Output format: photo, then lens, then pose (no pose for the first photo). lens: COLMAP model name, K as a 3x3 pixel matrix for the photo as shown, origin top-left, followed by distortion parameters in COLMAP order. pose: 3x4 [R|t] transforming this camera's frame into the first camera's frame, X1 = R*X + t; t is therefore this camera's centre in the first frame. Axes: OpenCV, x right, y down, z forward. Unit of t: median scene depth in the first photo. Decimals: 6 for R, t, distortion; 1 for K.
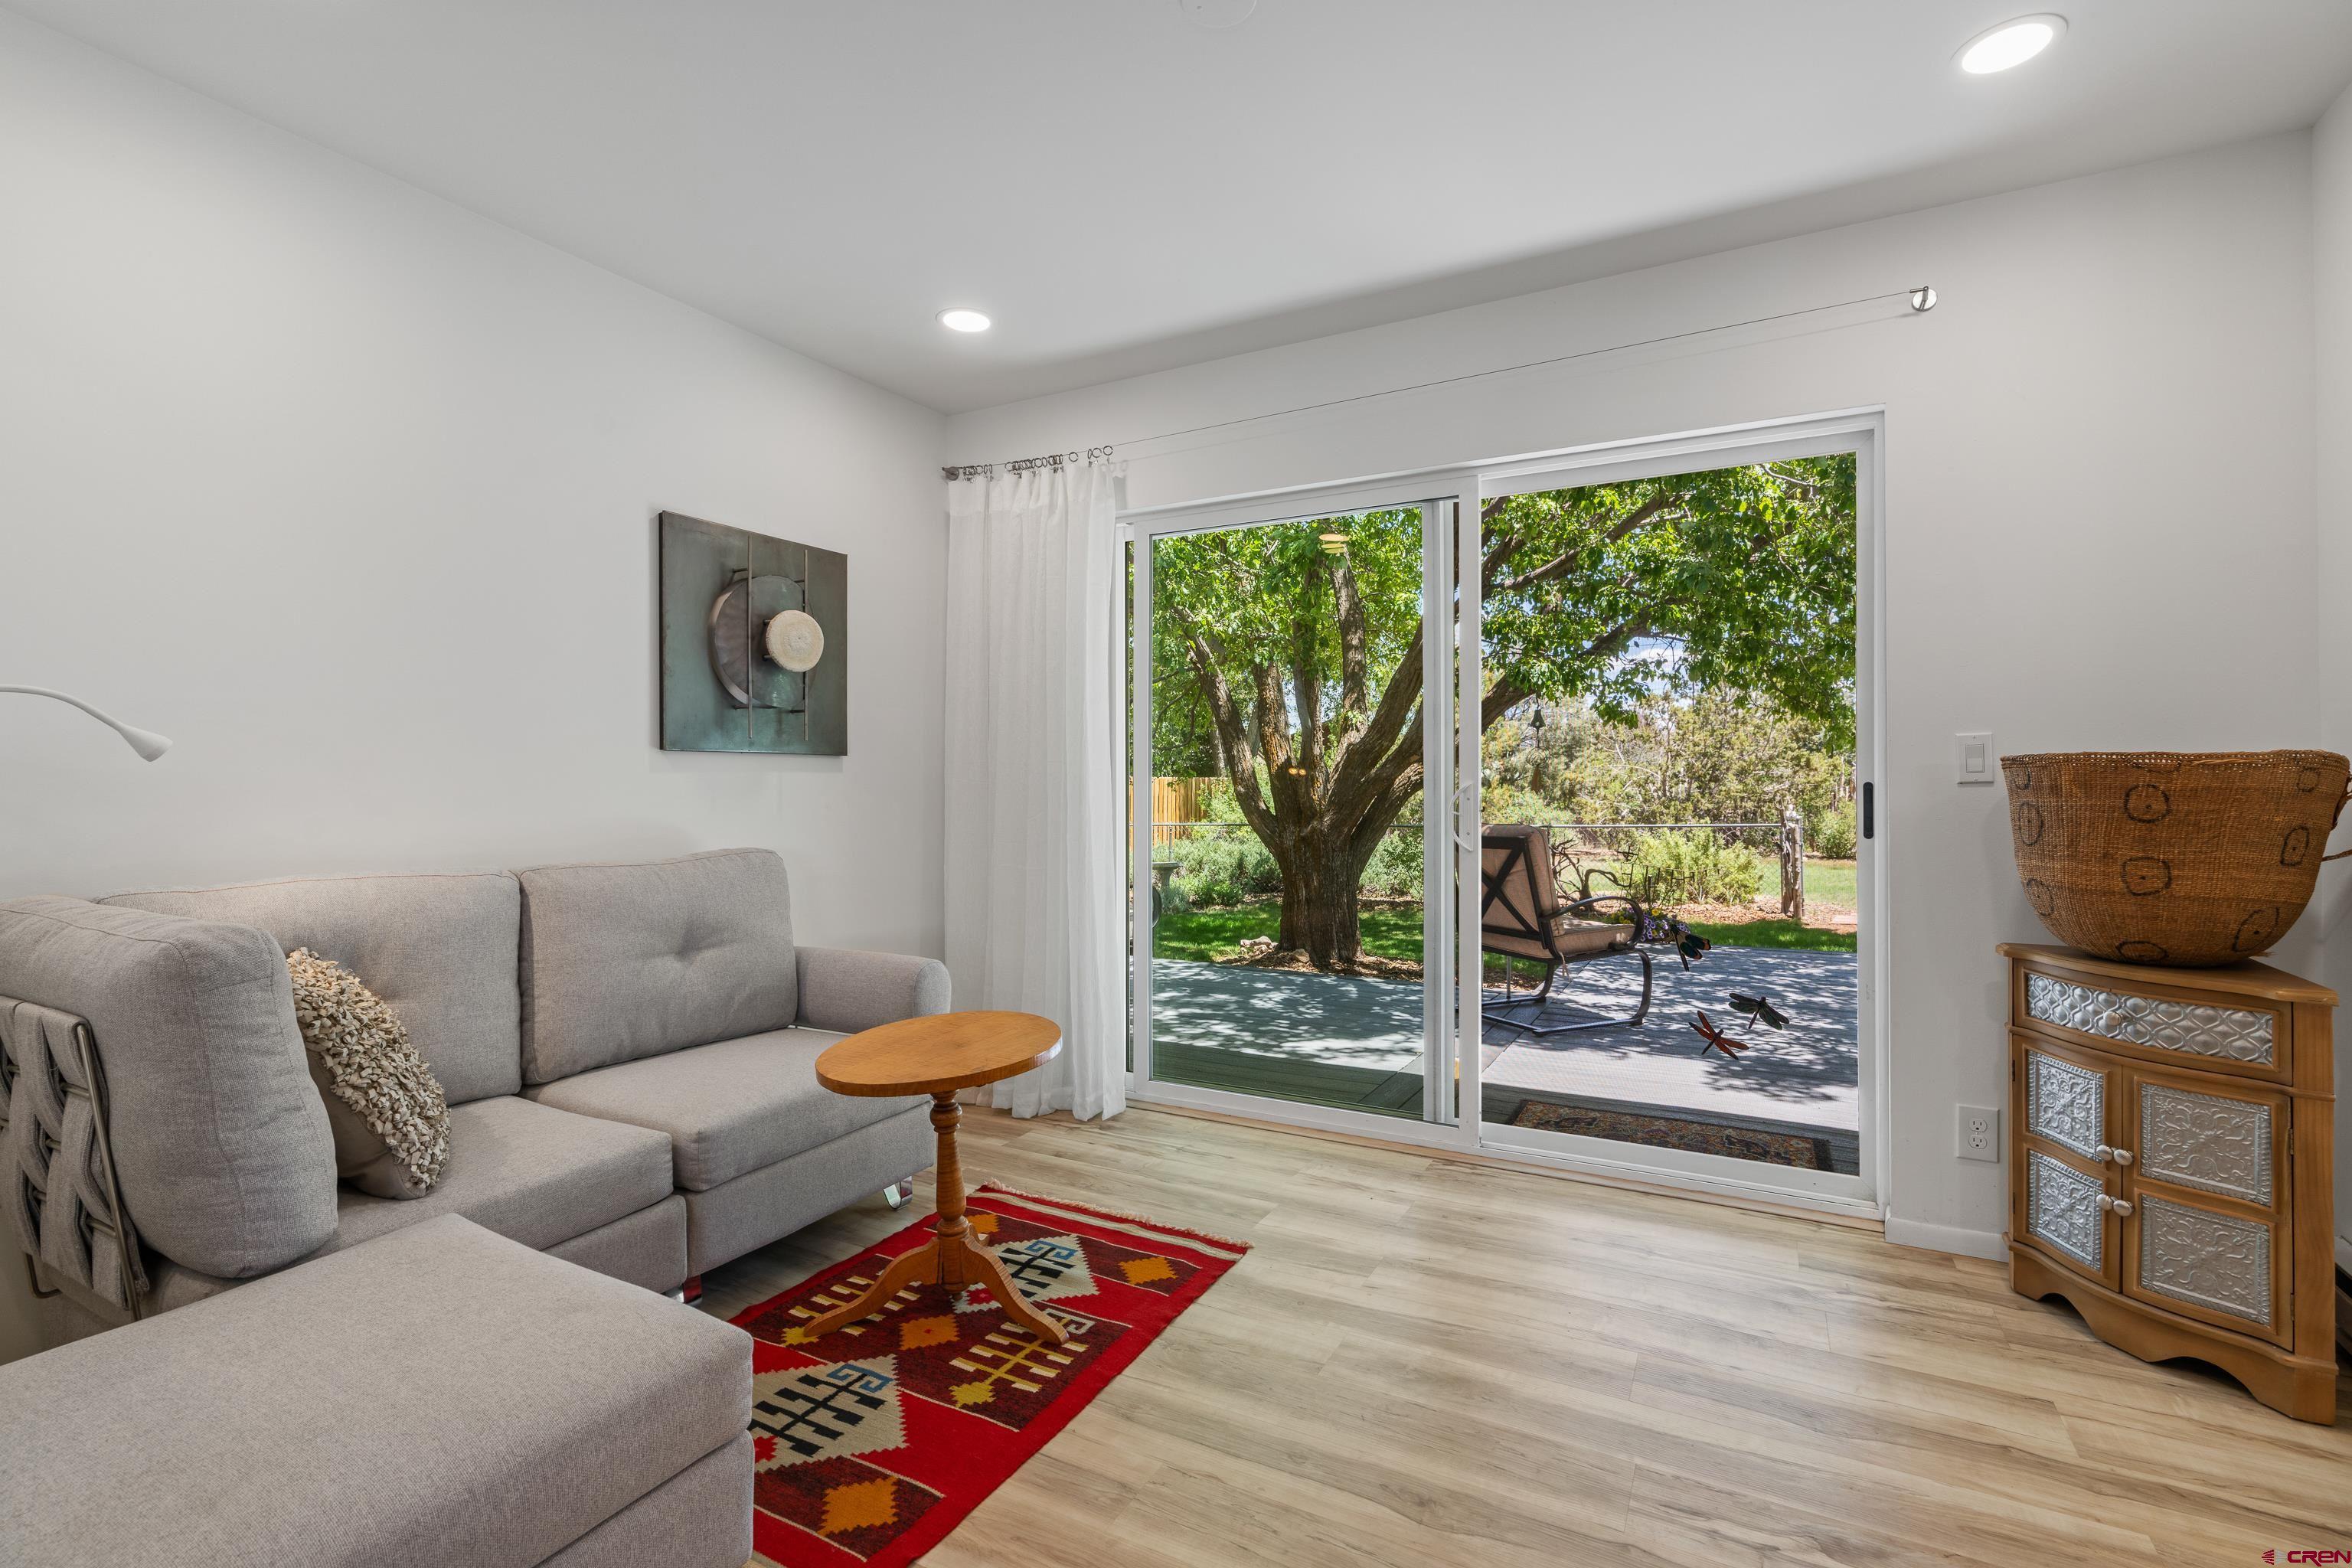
lens RADIAL K [[1083.8, 0, 1182.0], [0, 1083.8, 775.3], [0, 0, 1]] dist [-0.006633, 0.000694]
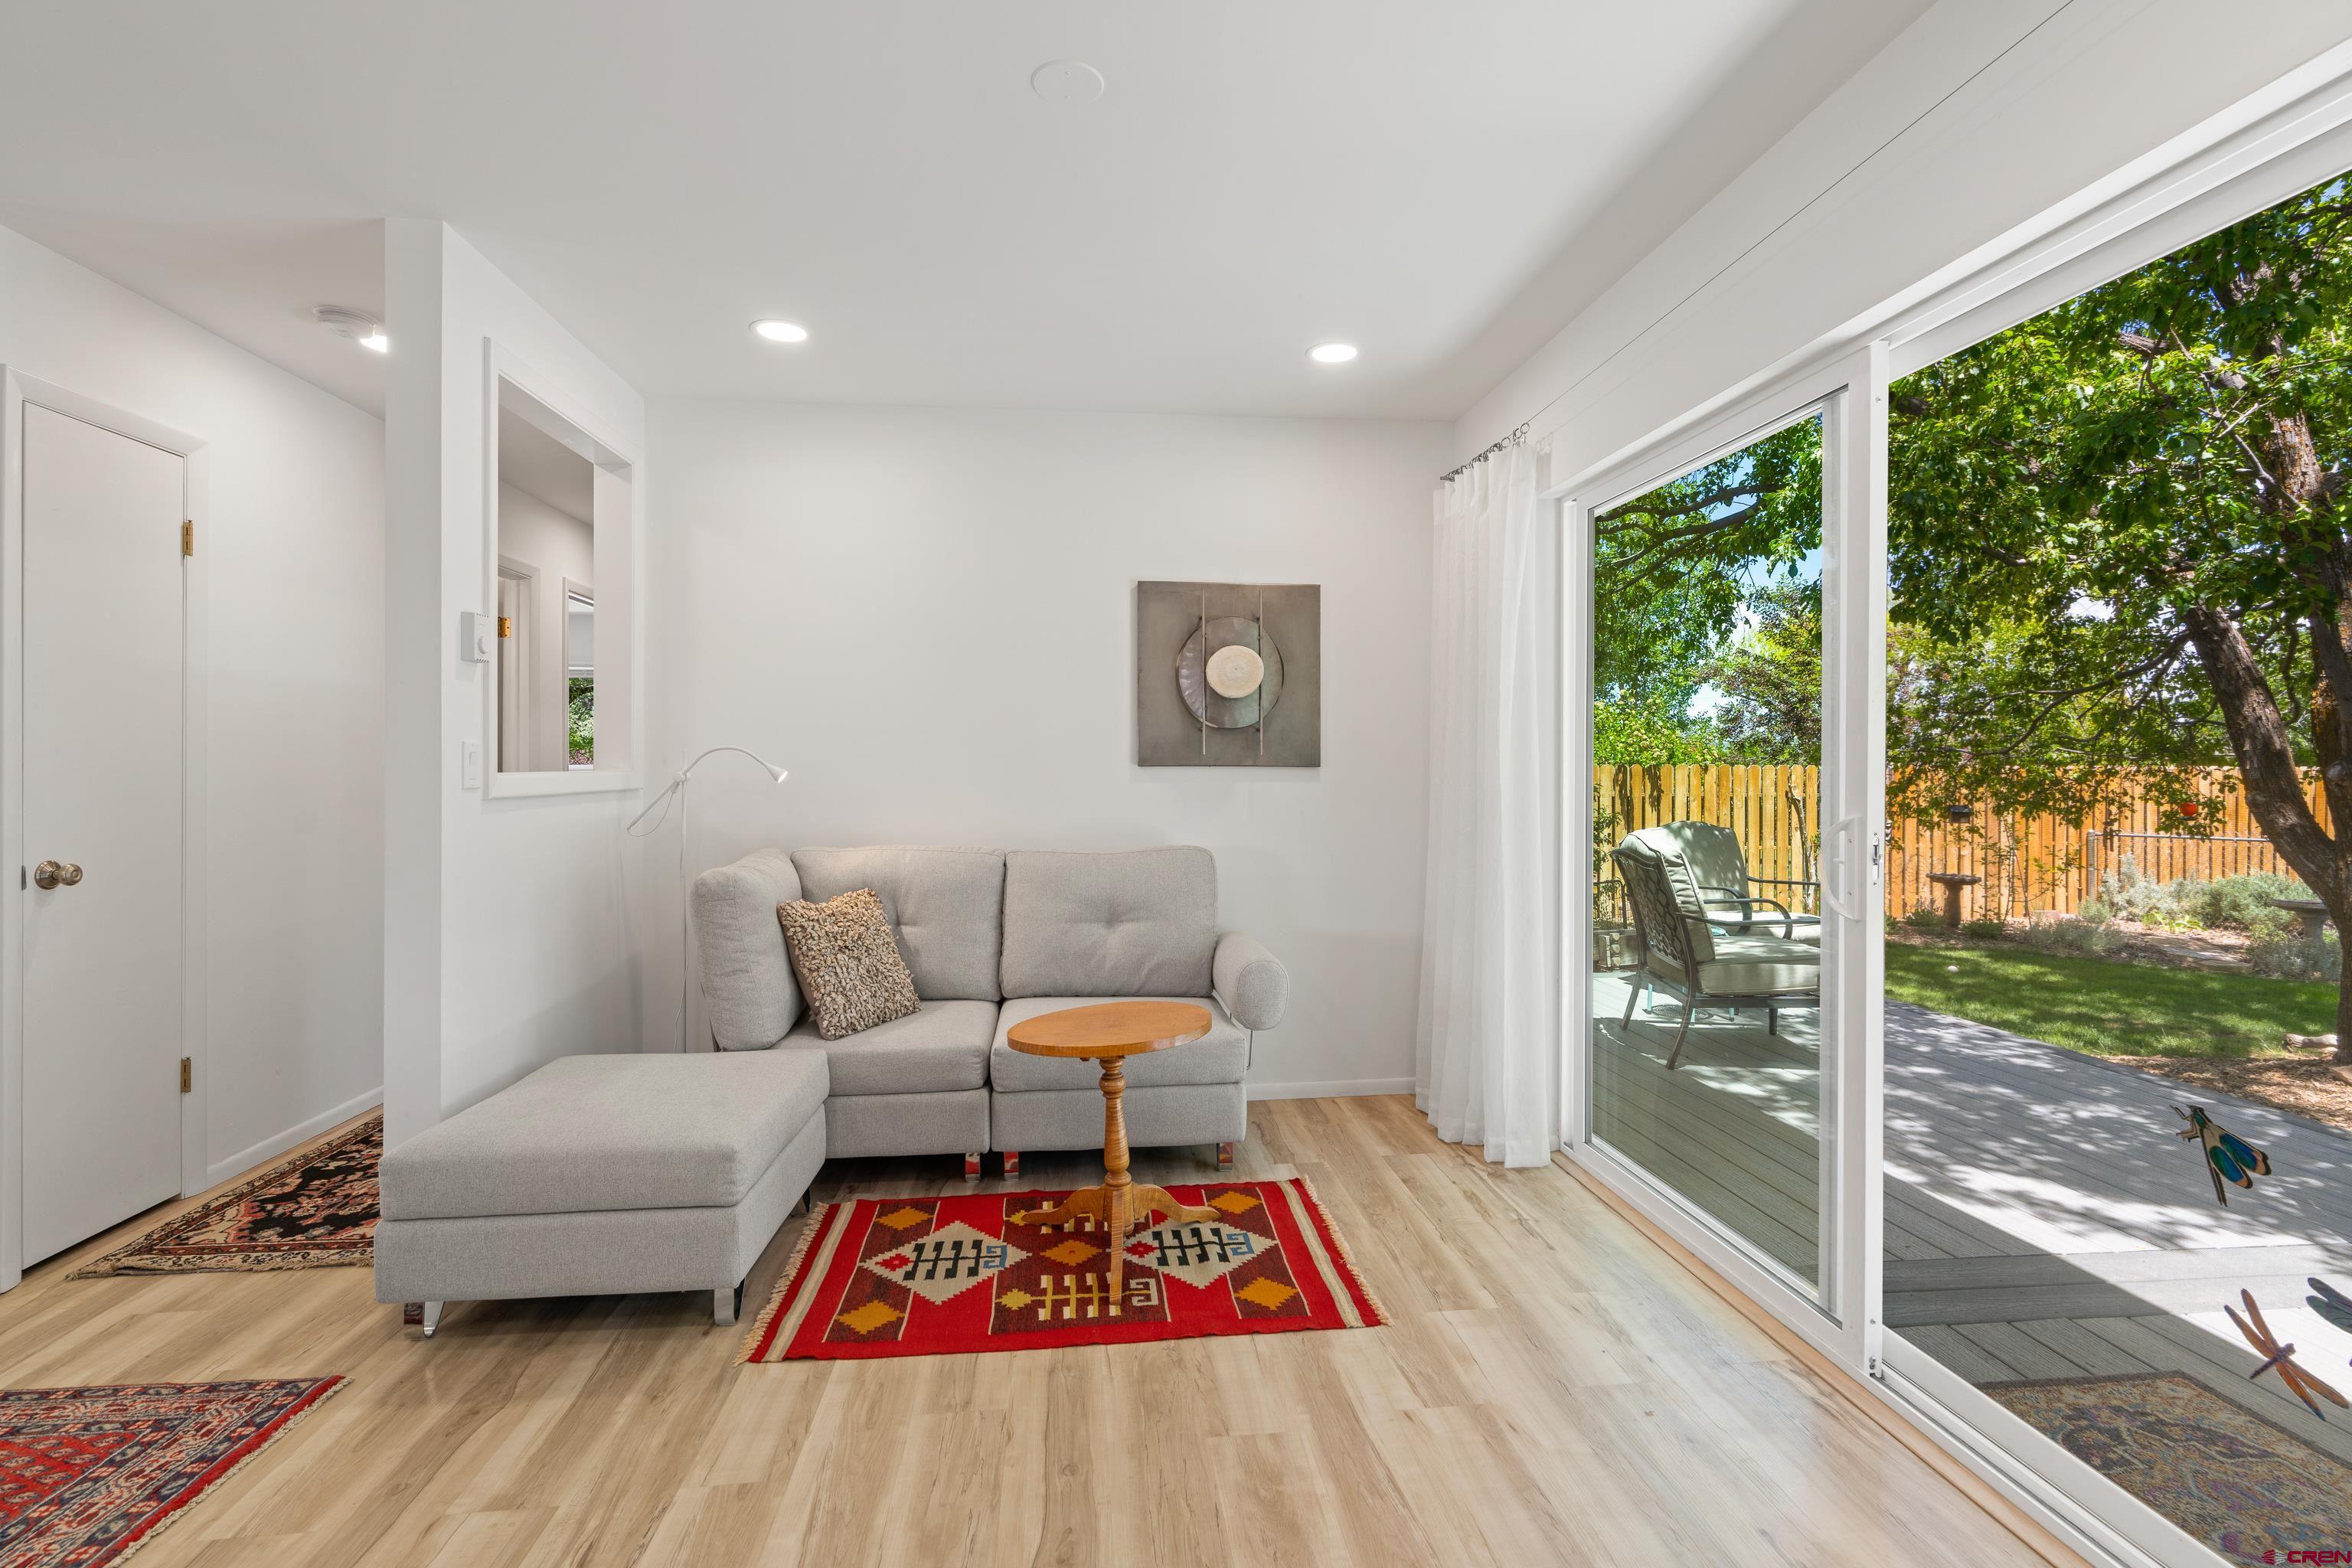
lens RADIAL K [[1083.8, 0, 1182.0], [0, 1083.8, 775.3], [0, 0, 1]] dist [-0.006633, 0.000694]
pose [[0.557246, 0.009658, -0.830291, 0.751556], [0.000781, 0.999926, 0.012155, -0.033636], [0.830347, -0.007422, 0.557197, 0.381703]]
